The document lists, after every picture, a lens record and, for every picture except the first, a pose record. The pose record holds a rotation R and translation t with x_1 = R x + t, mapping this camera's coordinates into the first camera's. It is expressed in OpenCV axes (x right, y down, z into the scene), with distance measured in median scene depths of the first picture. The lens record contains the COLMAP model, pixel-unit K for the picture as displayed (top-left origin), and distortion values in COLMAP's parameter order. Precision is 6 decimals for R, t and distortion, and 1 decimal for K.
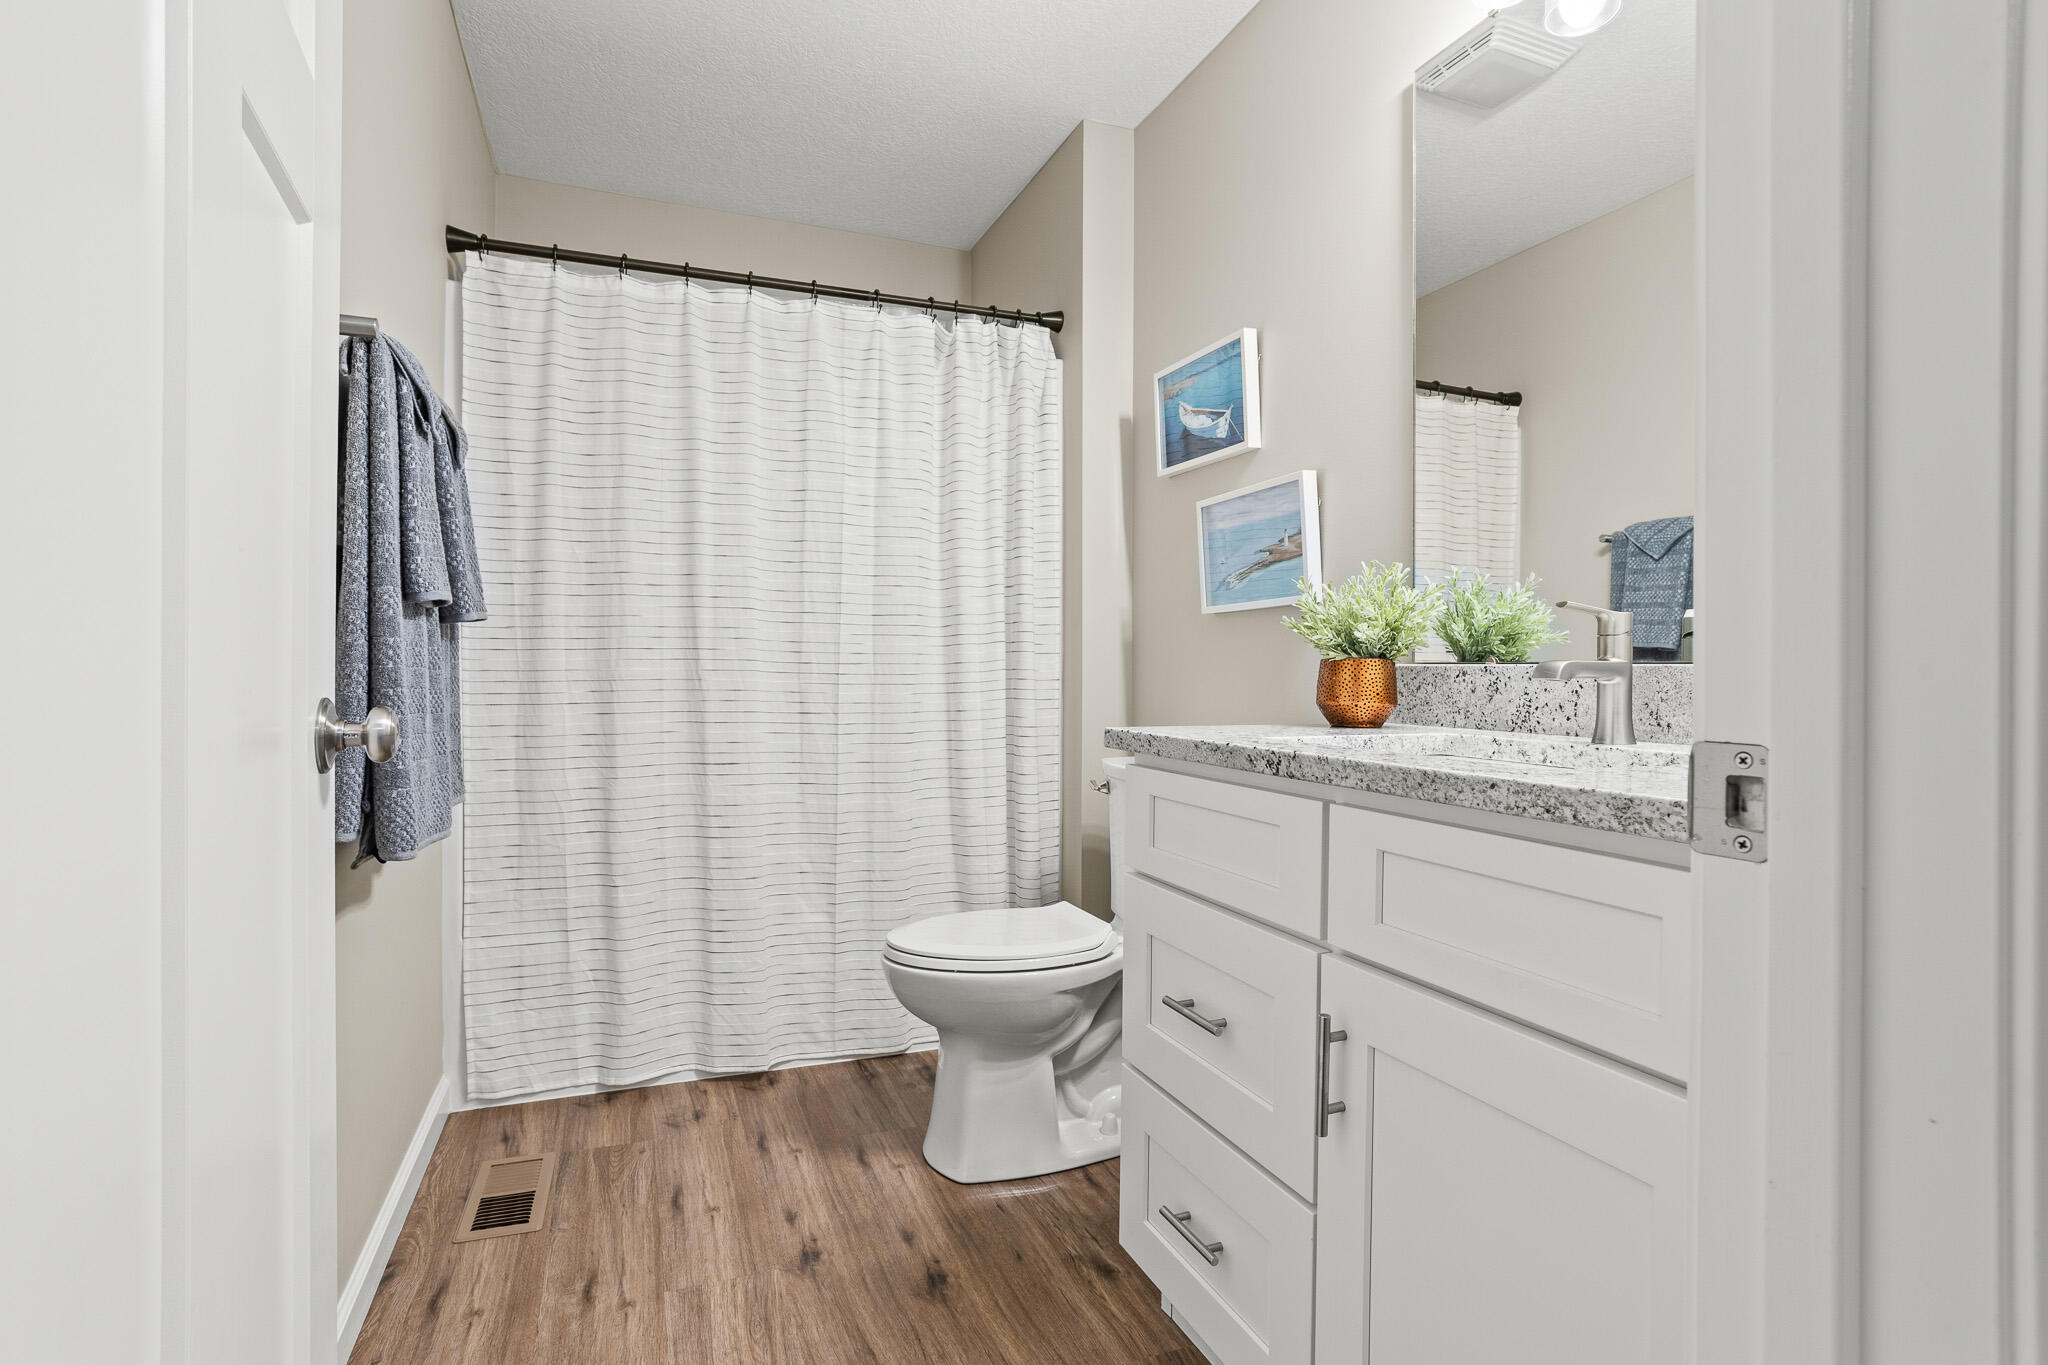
lens RADIAL K [[992.1, 0, 1018.8], [0, 992.1, 675.5], [0, 0, 1]] dist [-0.044548, 0.027398]
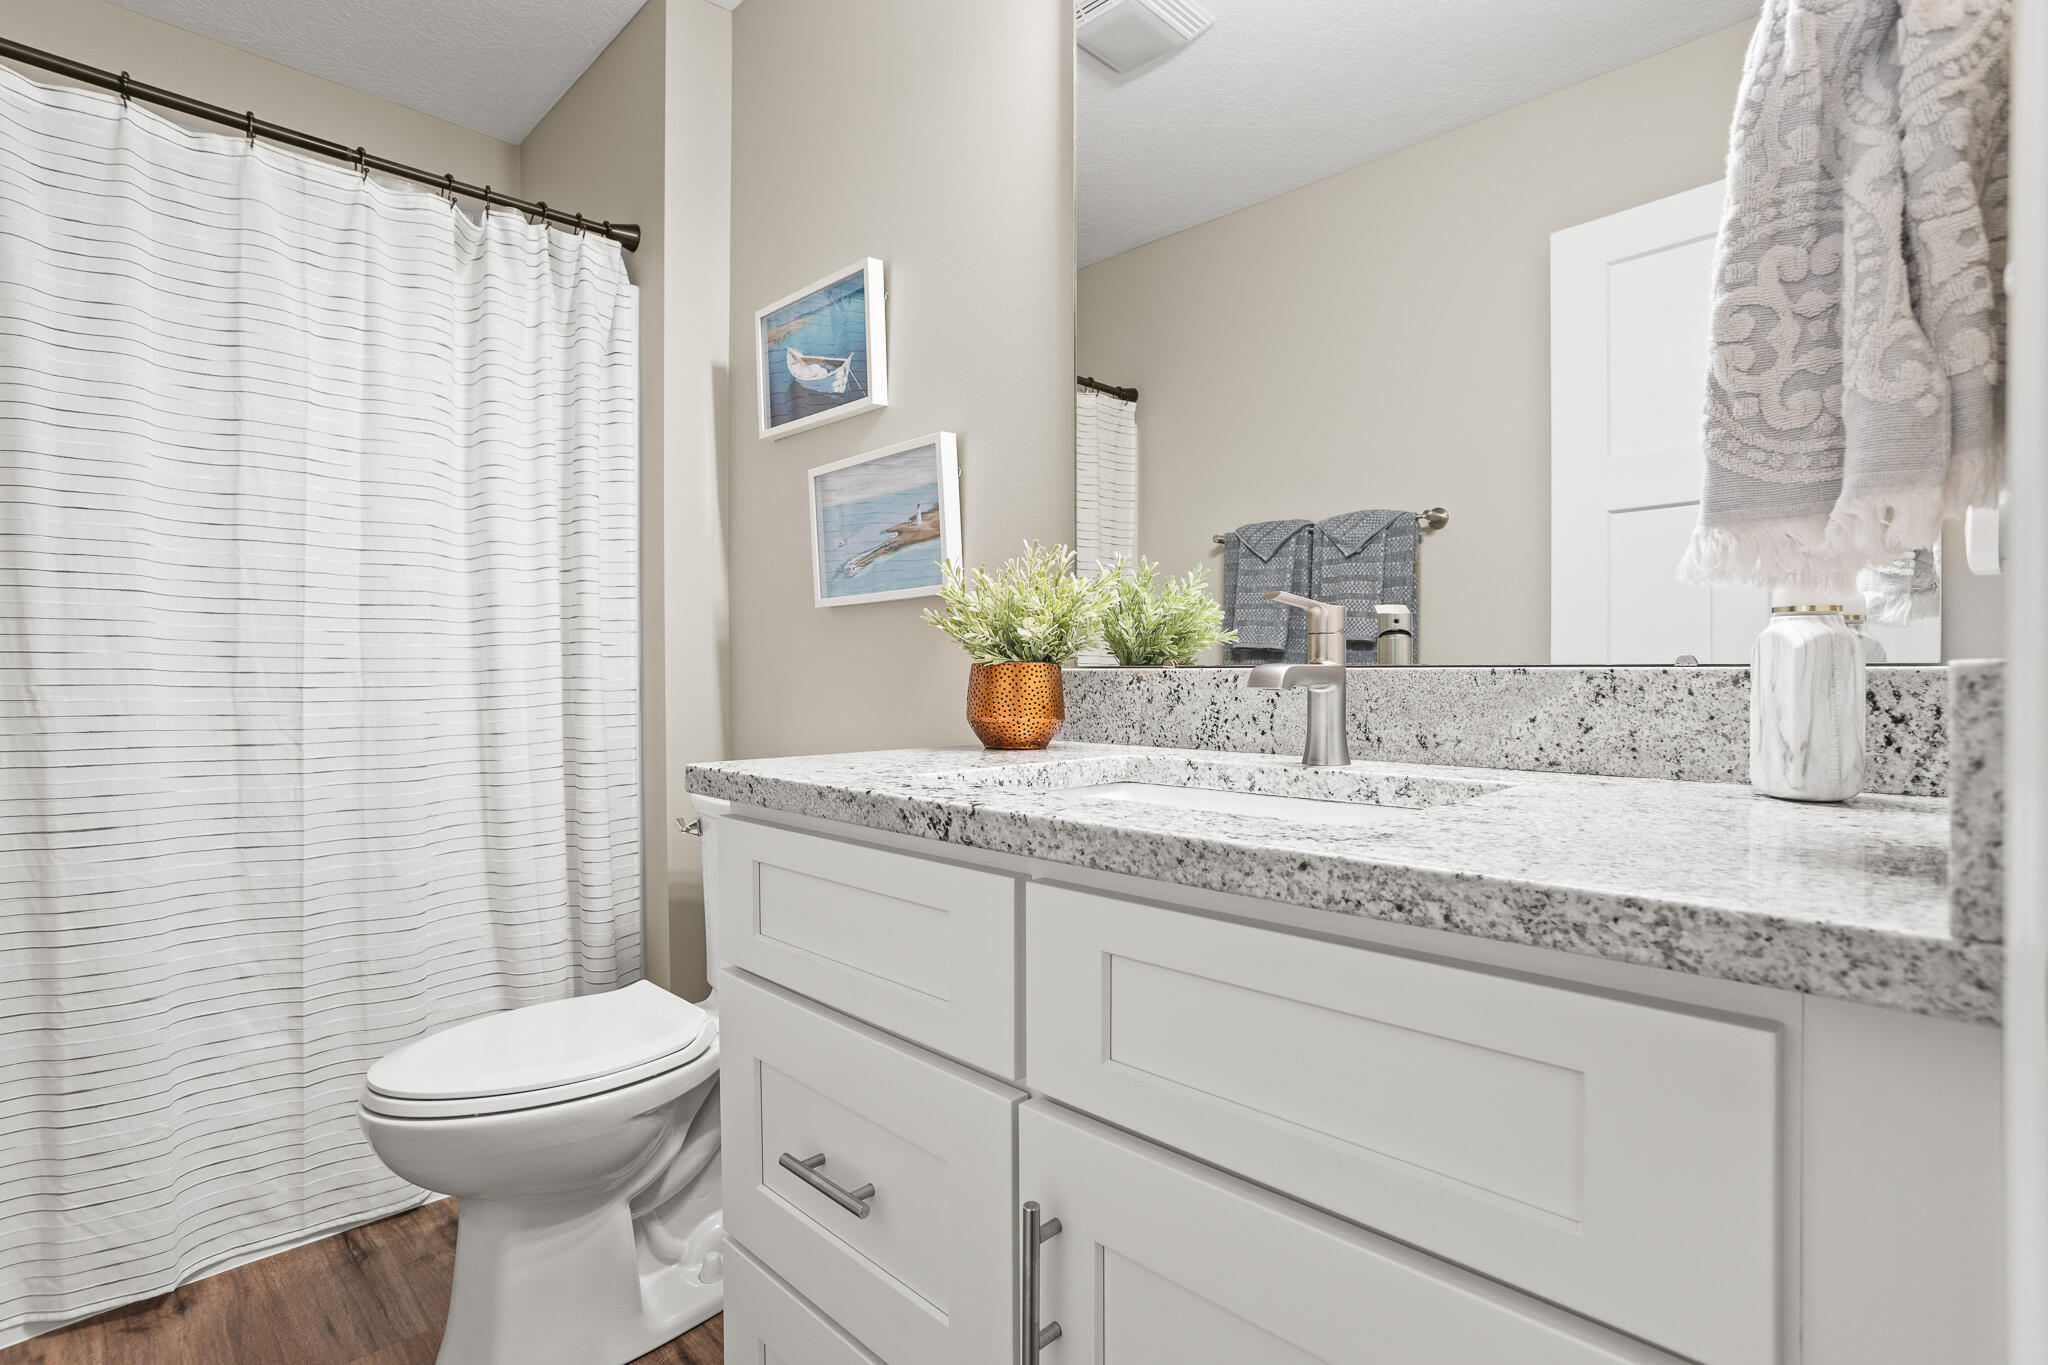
lens RADIAL K [[1027.9, 0, 1023.4], [0, 1027.9, 674.6], [0, 0, 1]] dist [-0.072903, 0.036935]
pose [[0.924855, -0.010584, 0.380172, 0.022768], [0.011630, 0.999932, -0.000454, -0.004878], [-0.380141, 0.004841, 0.924916, 0.162540]]
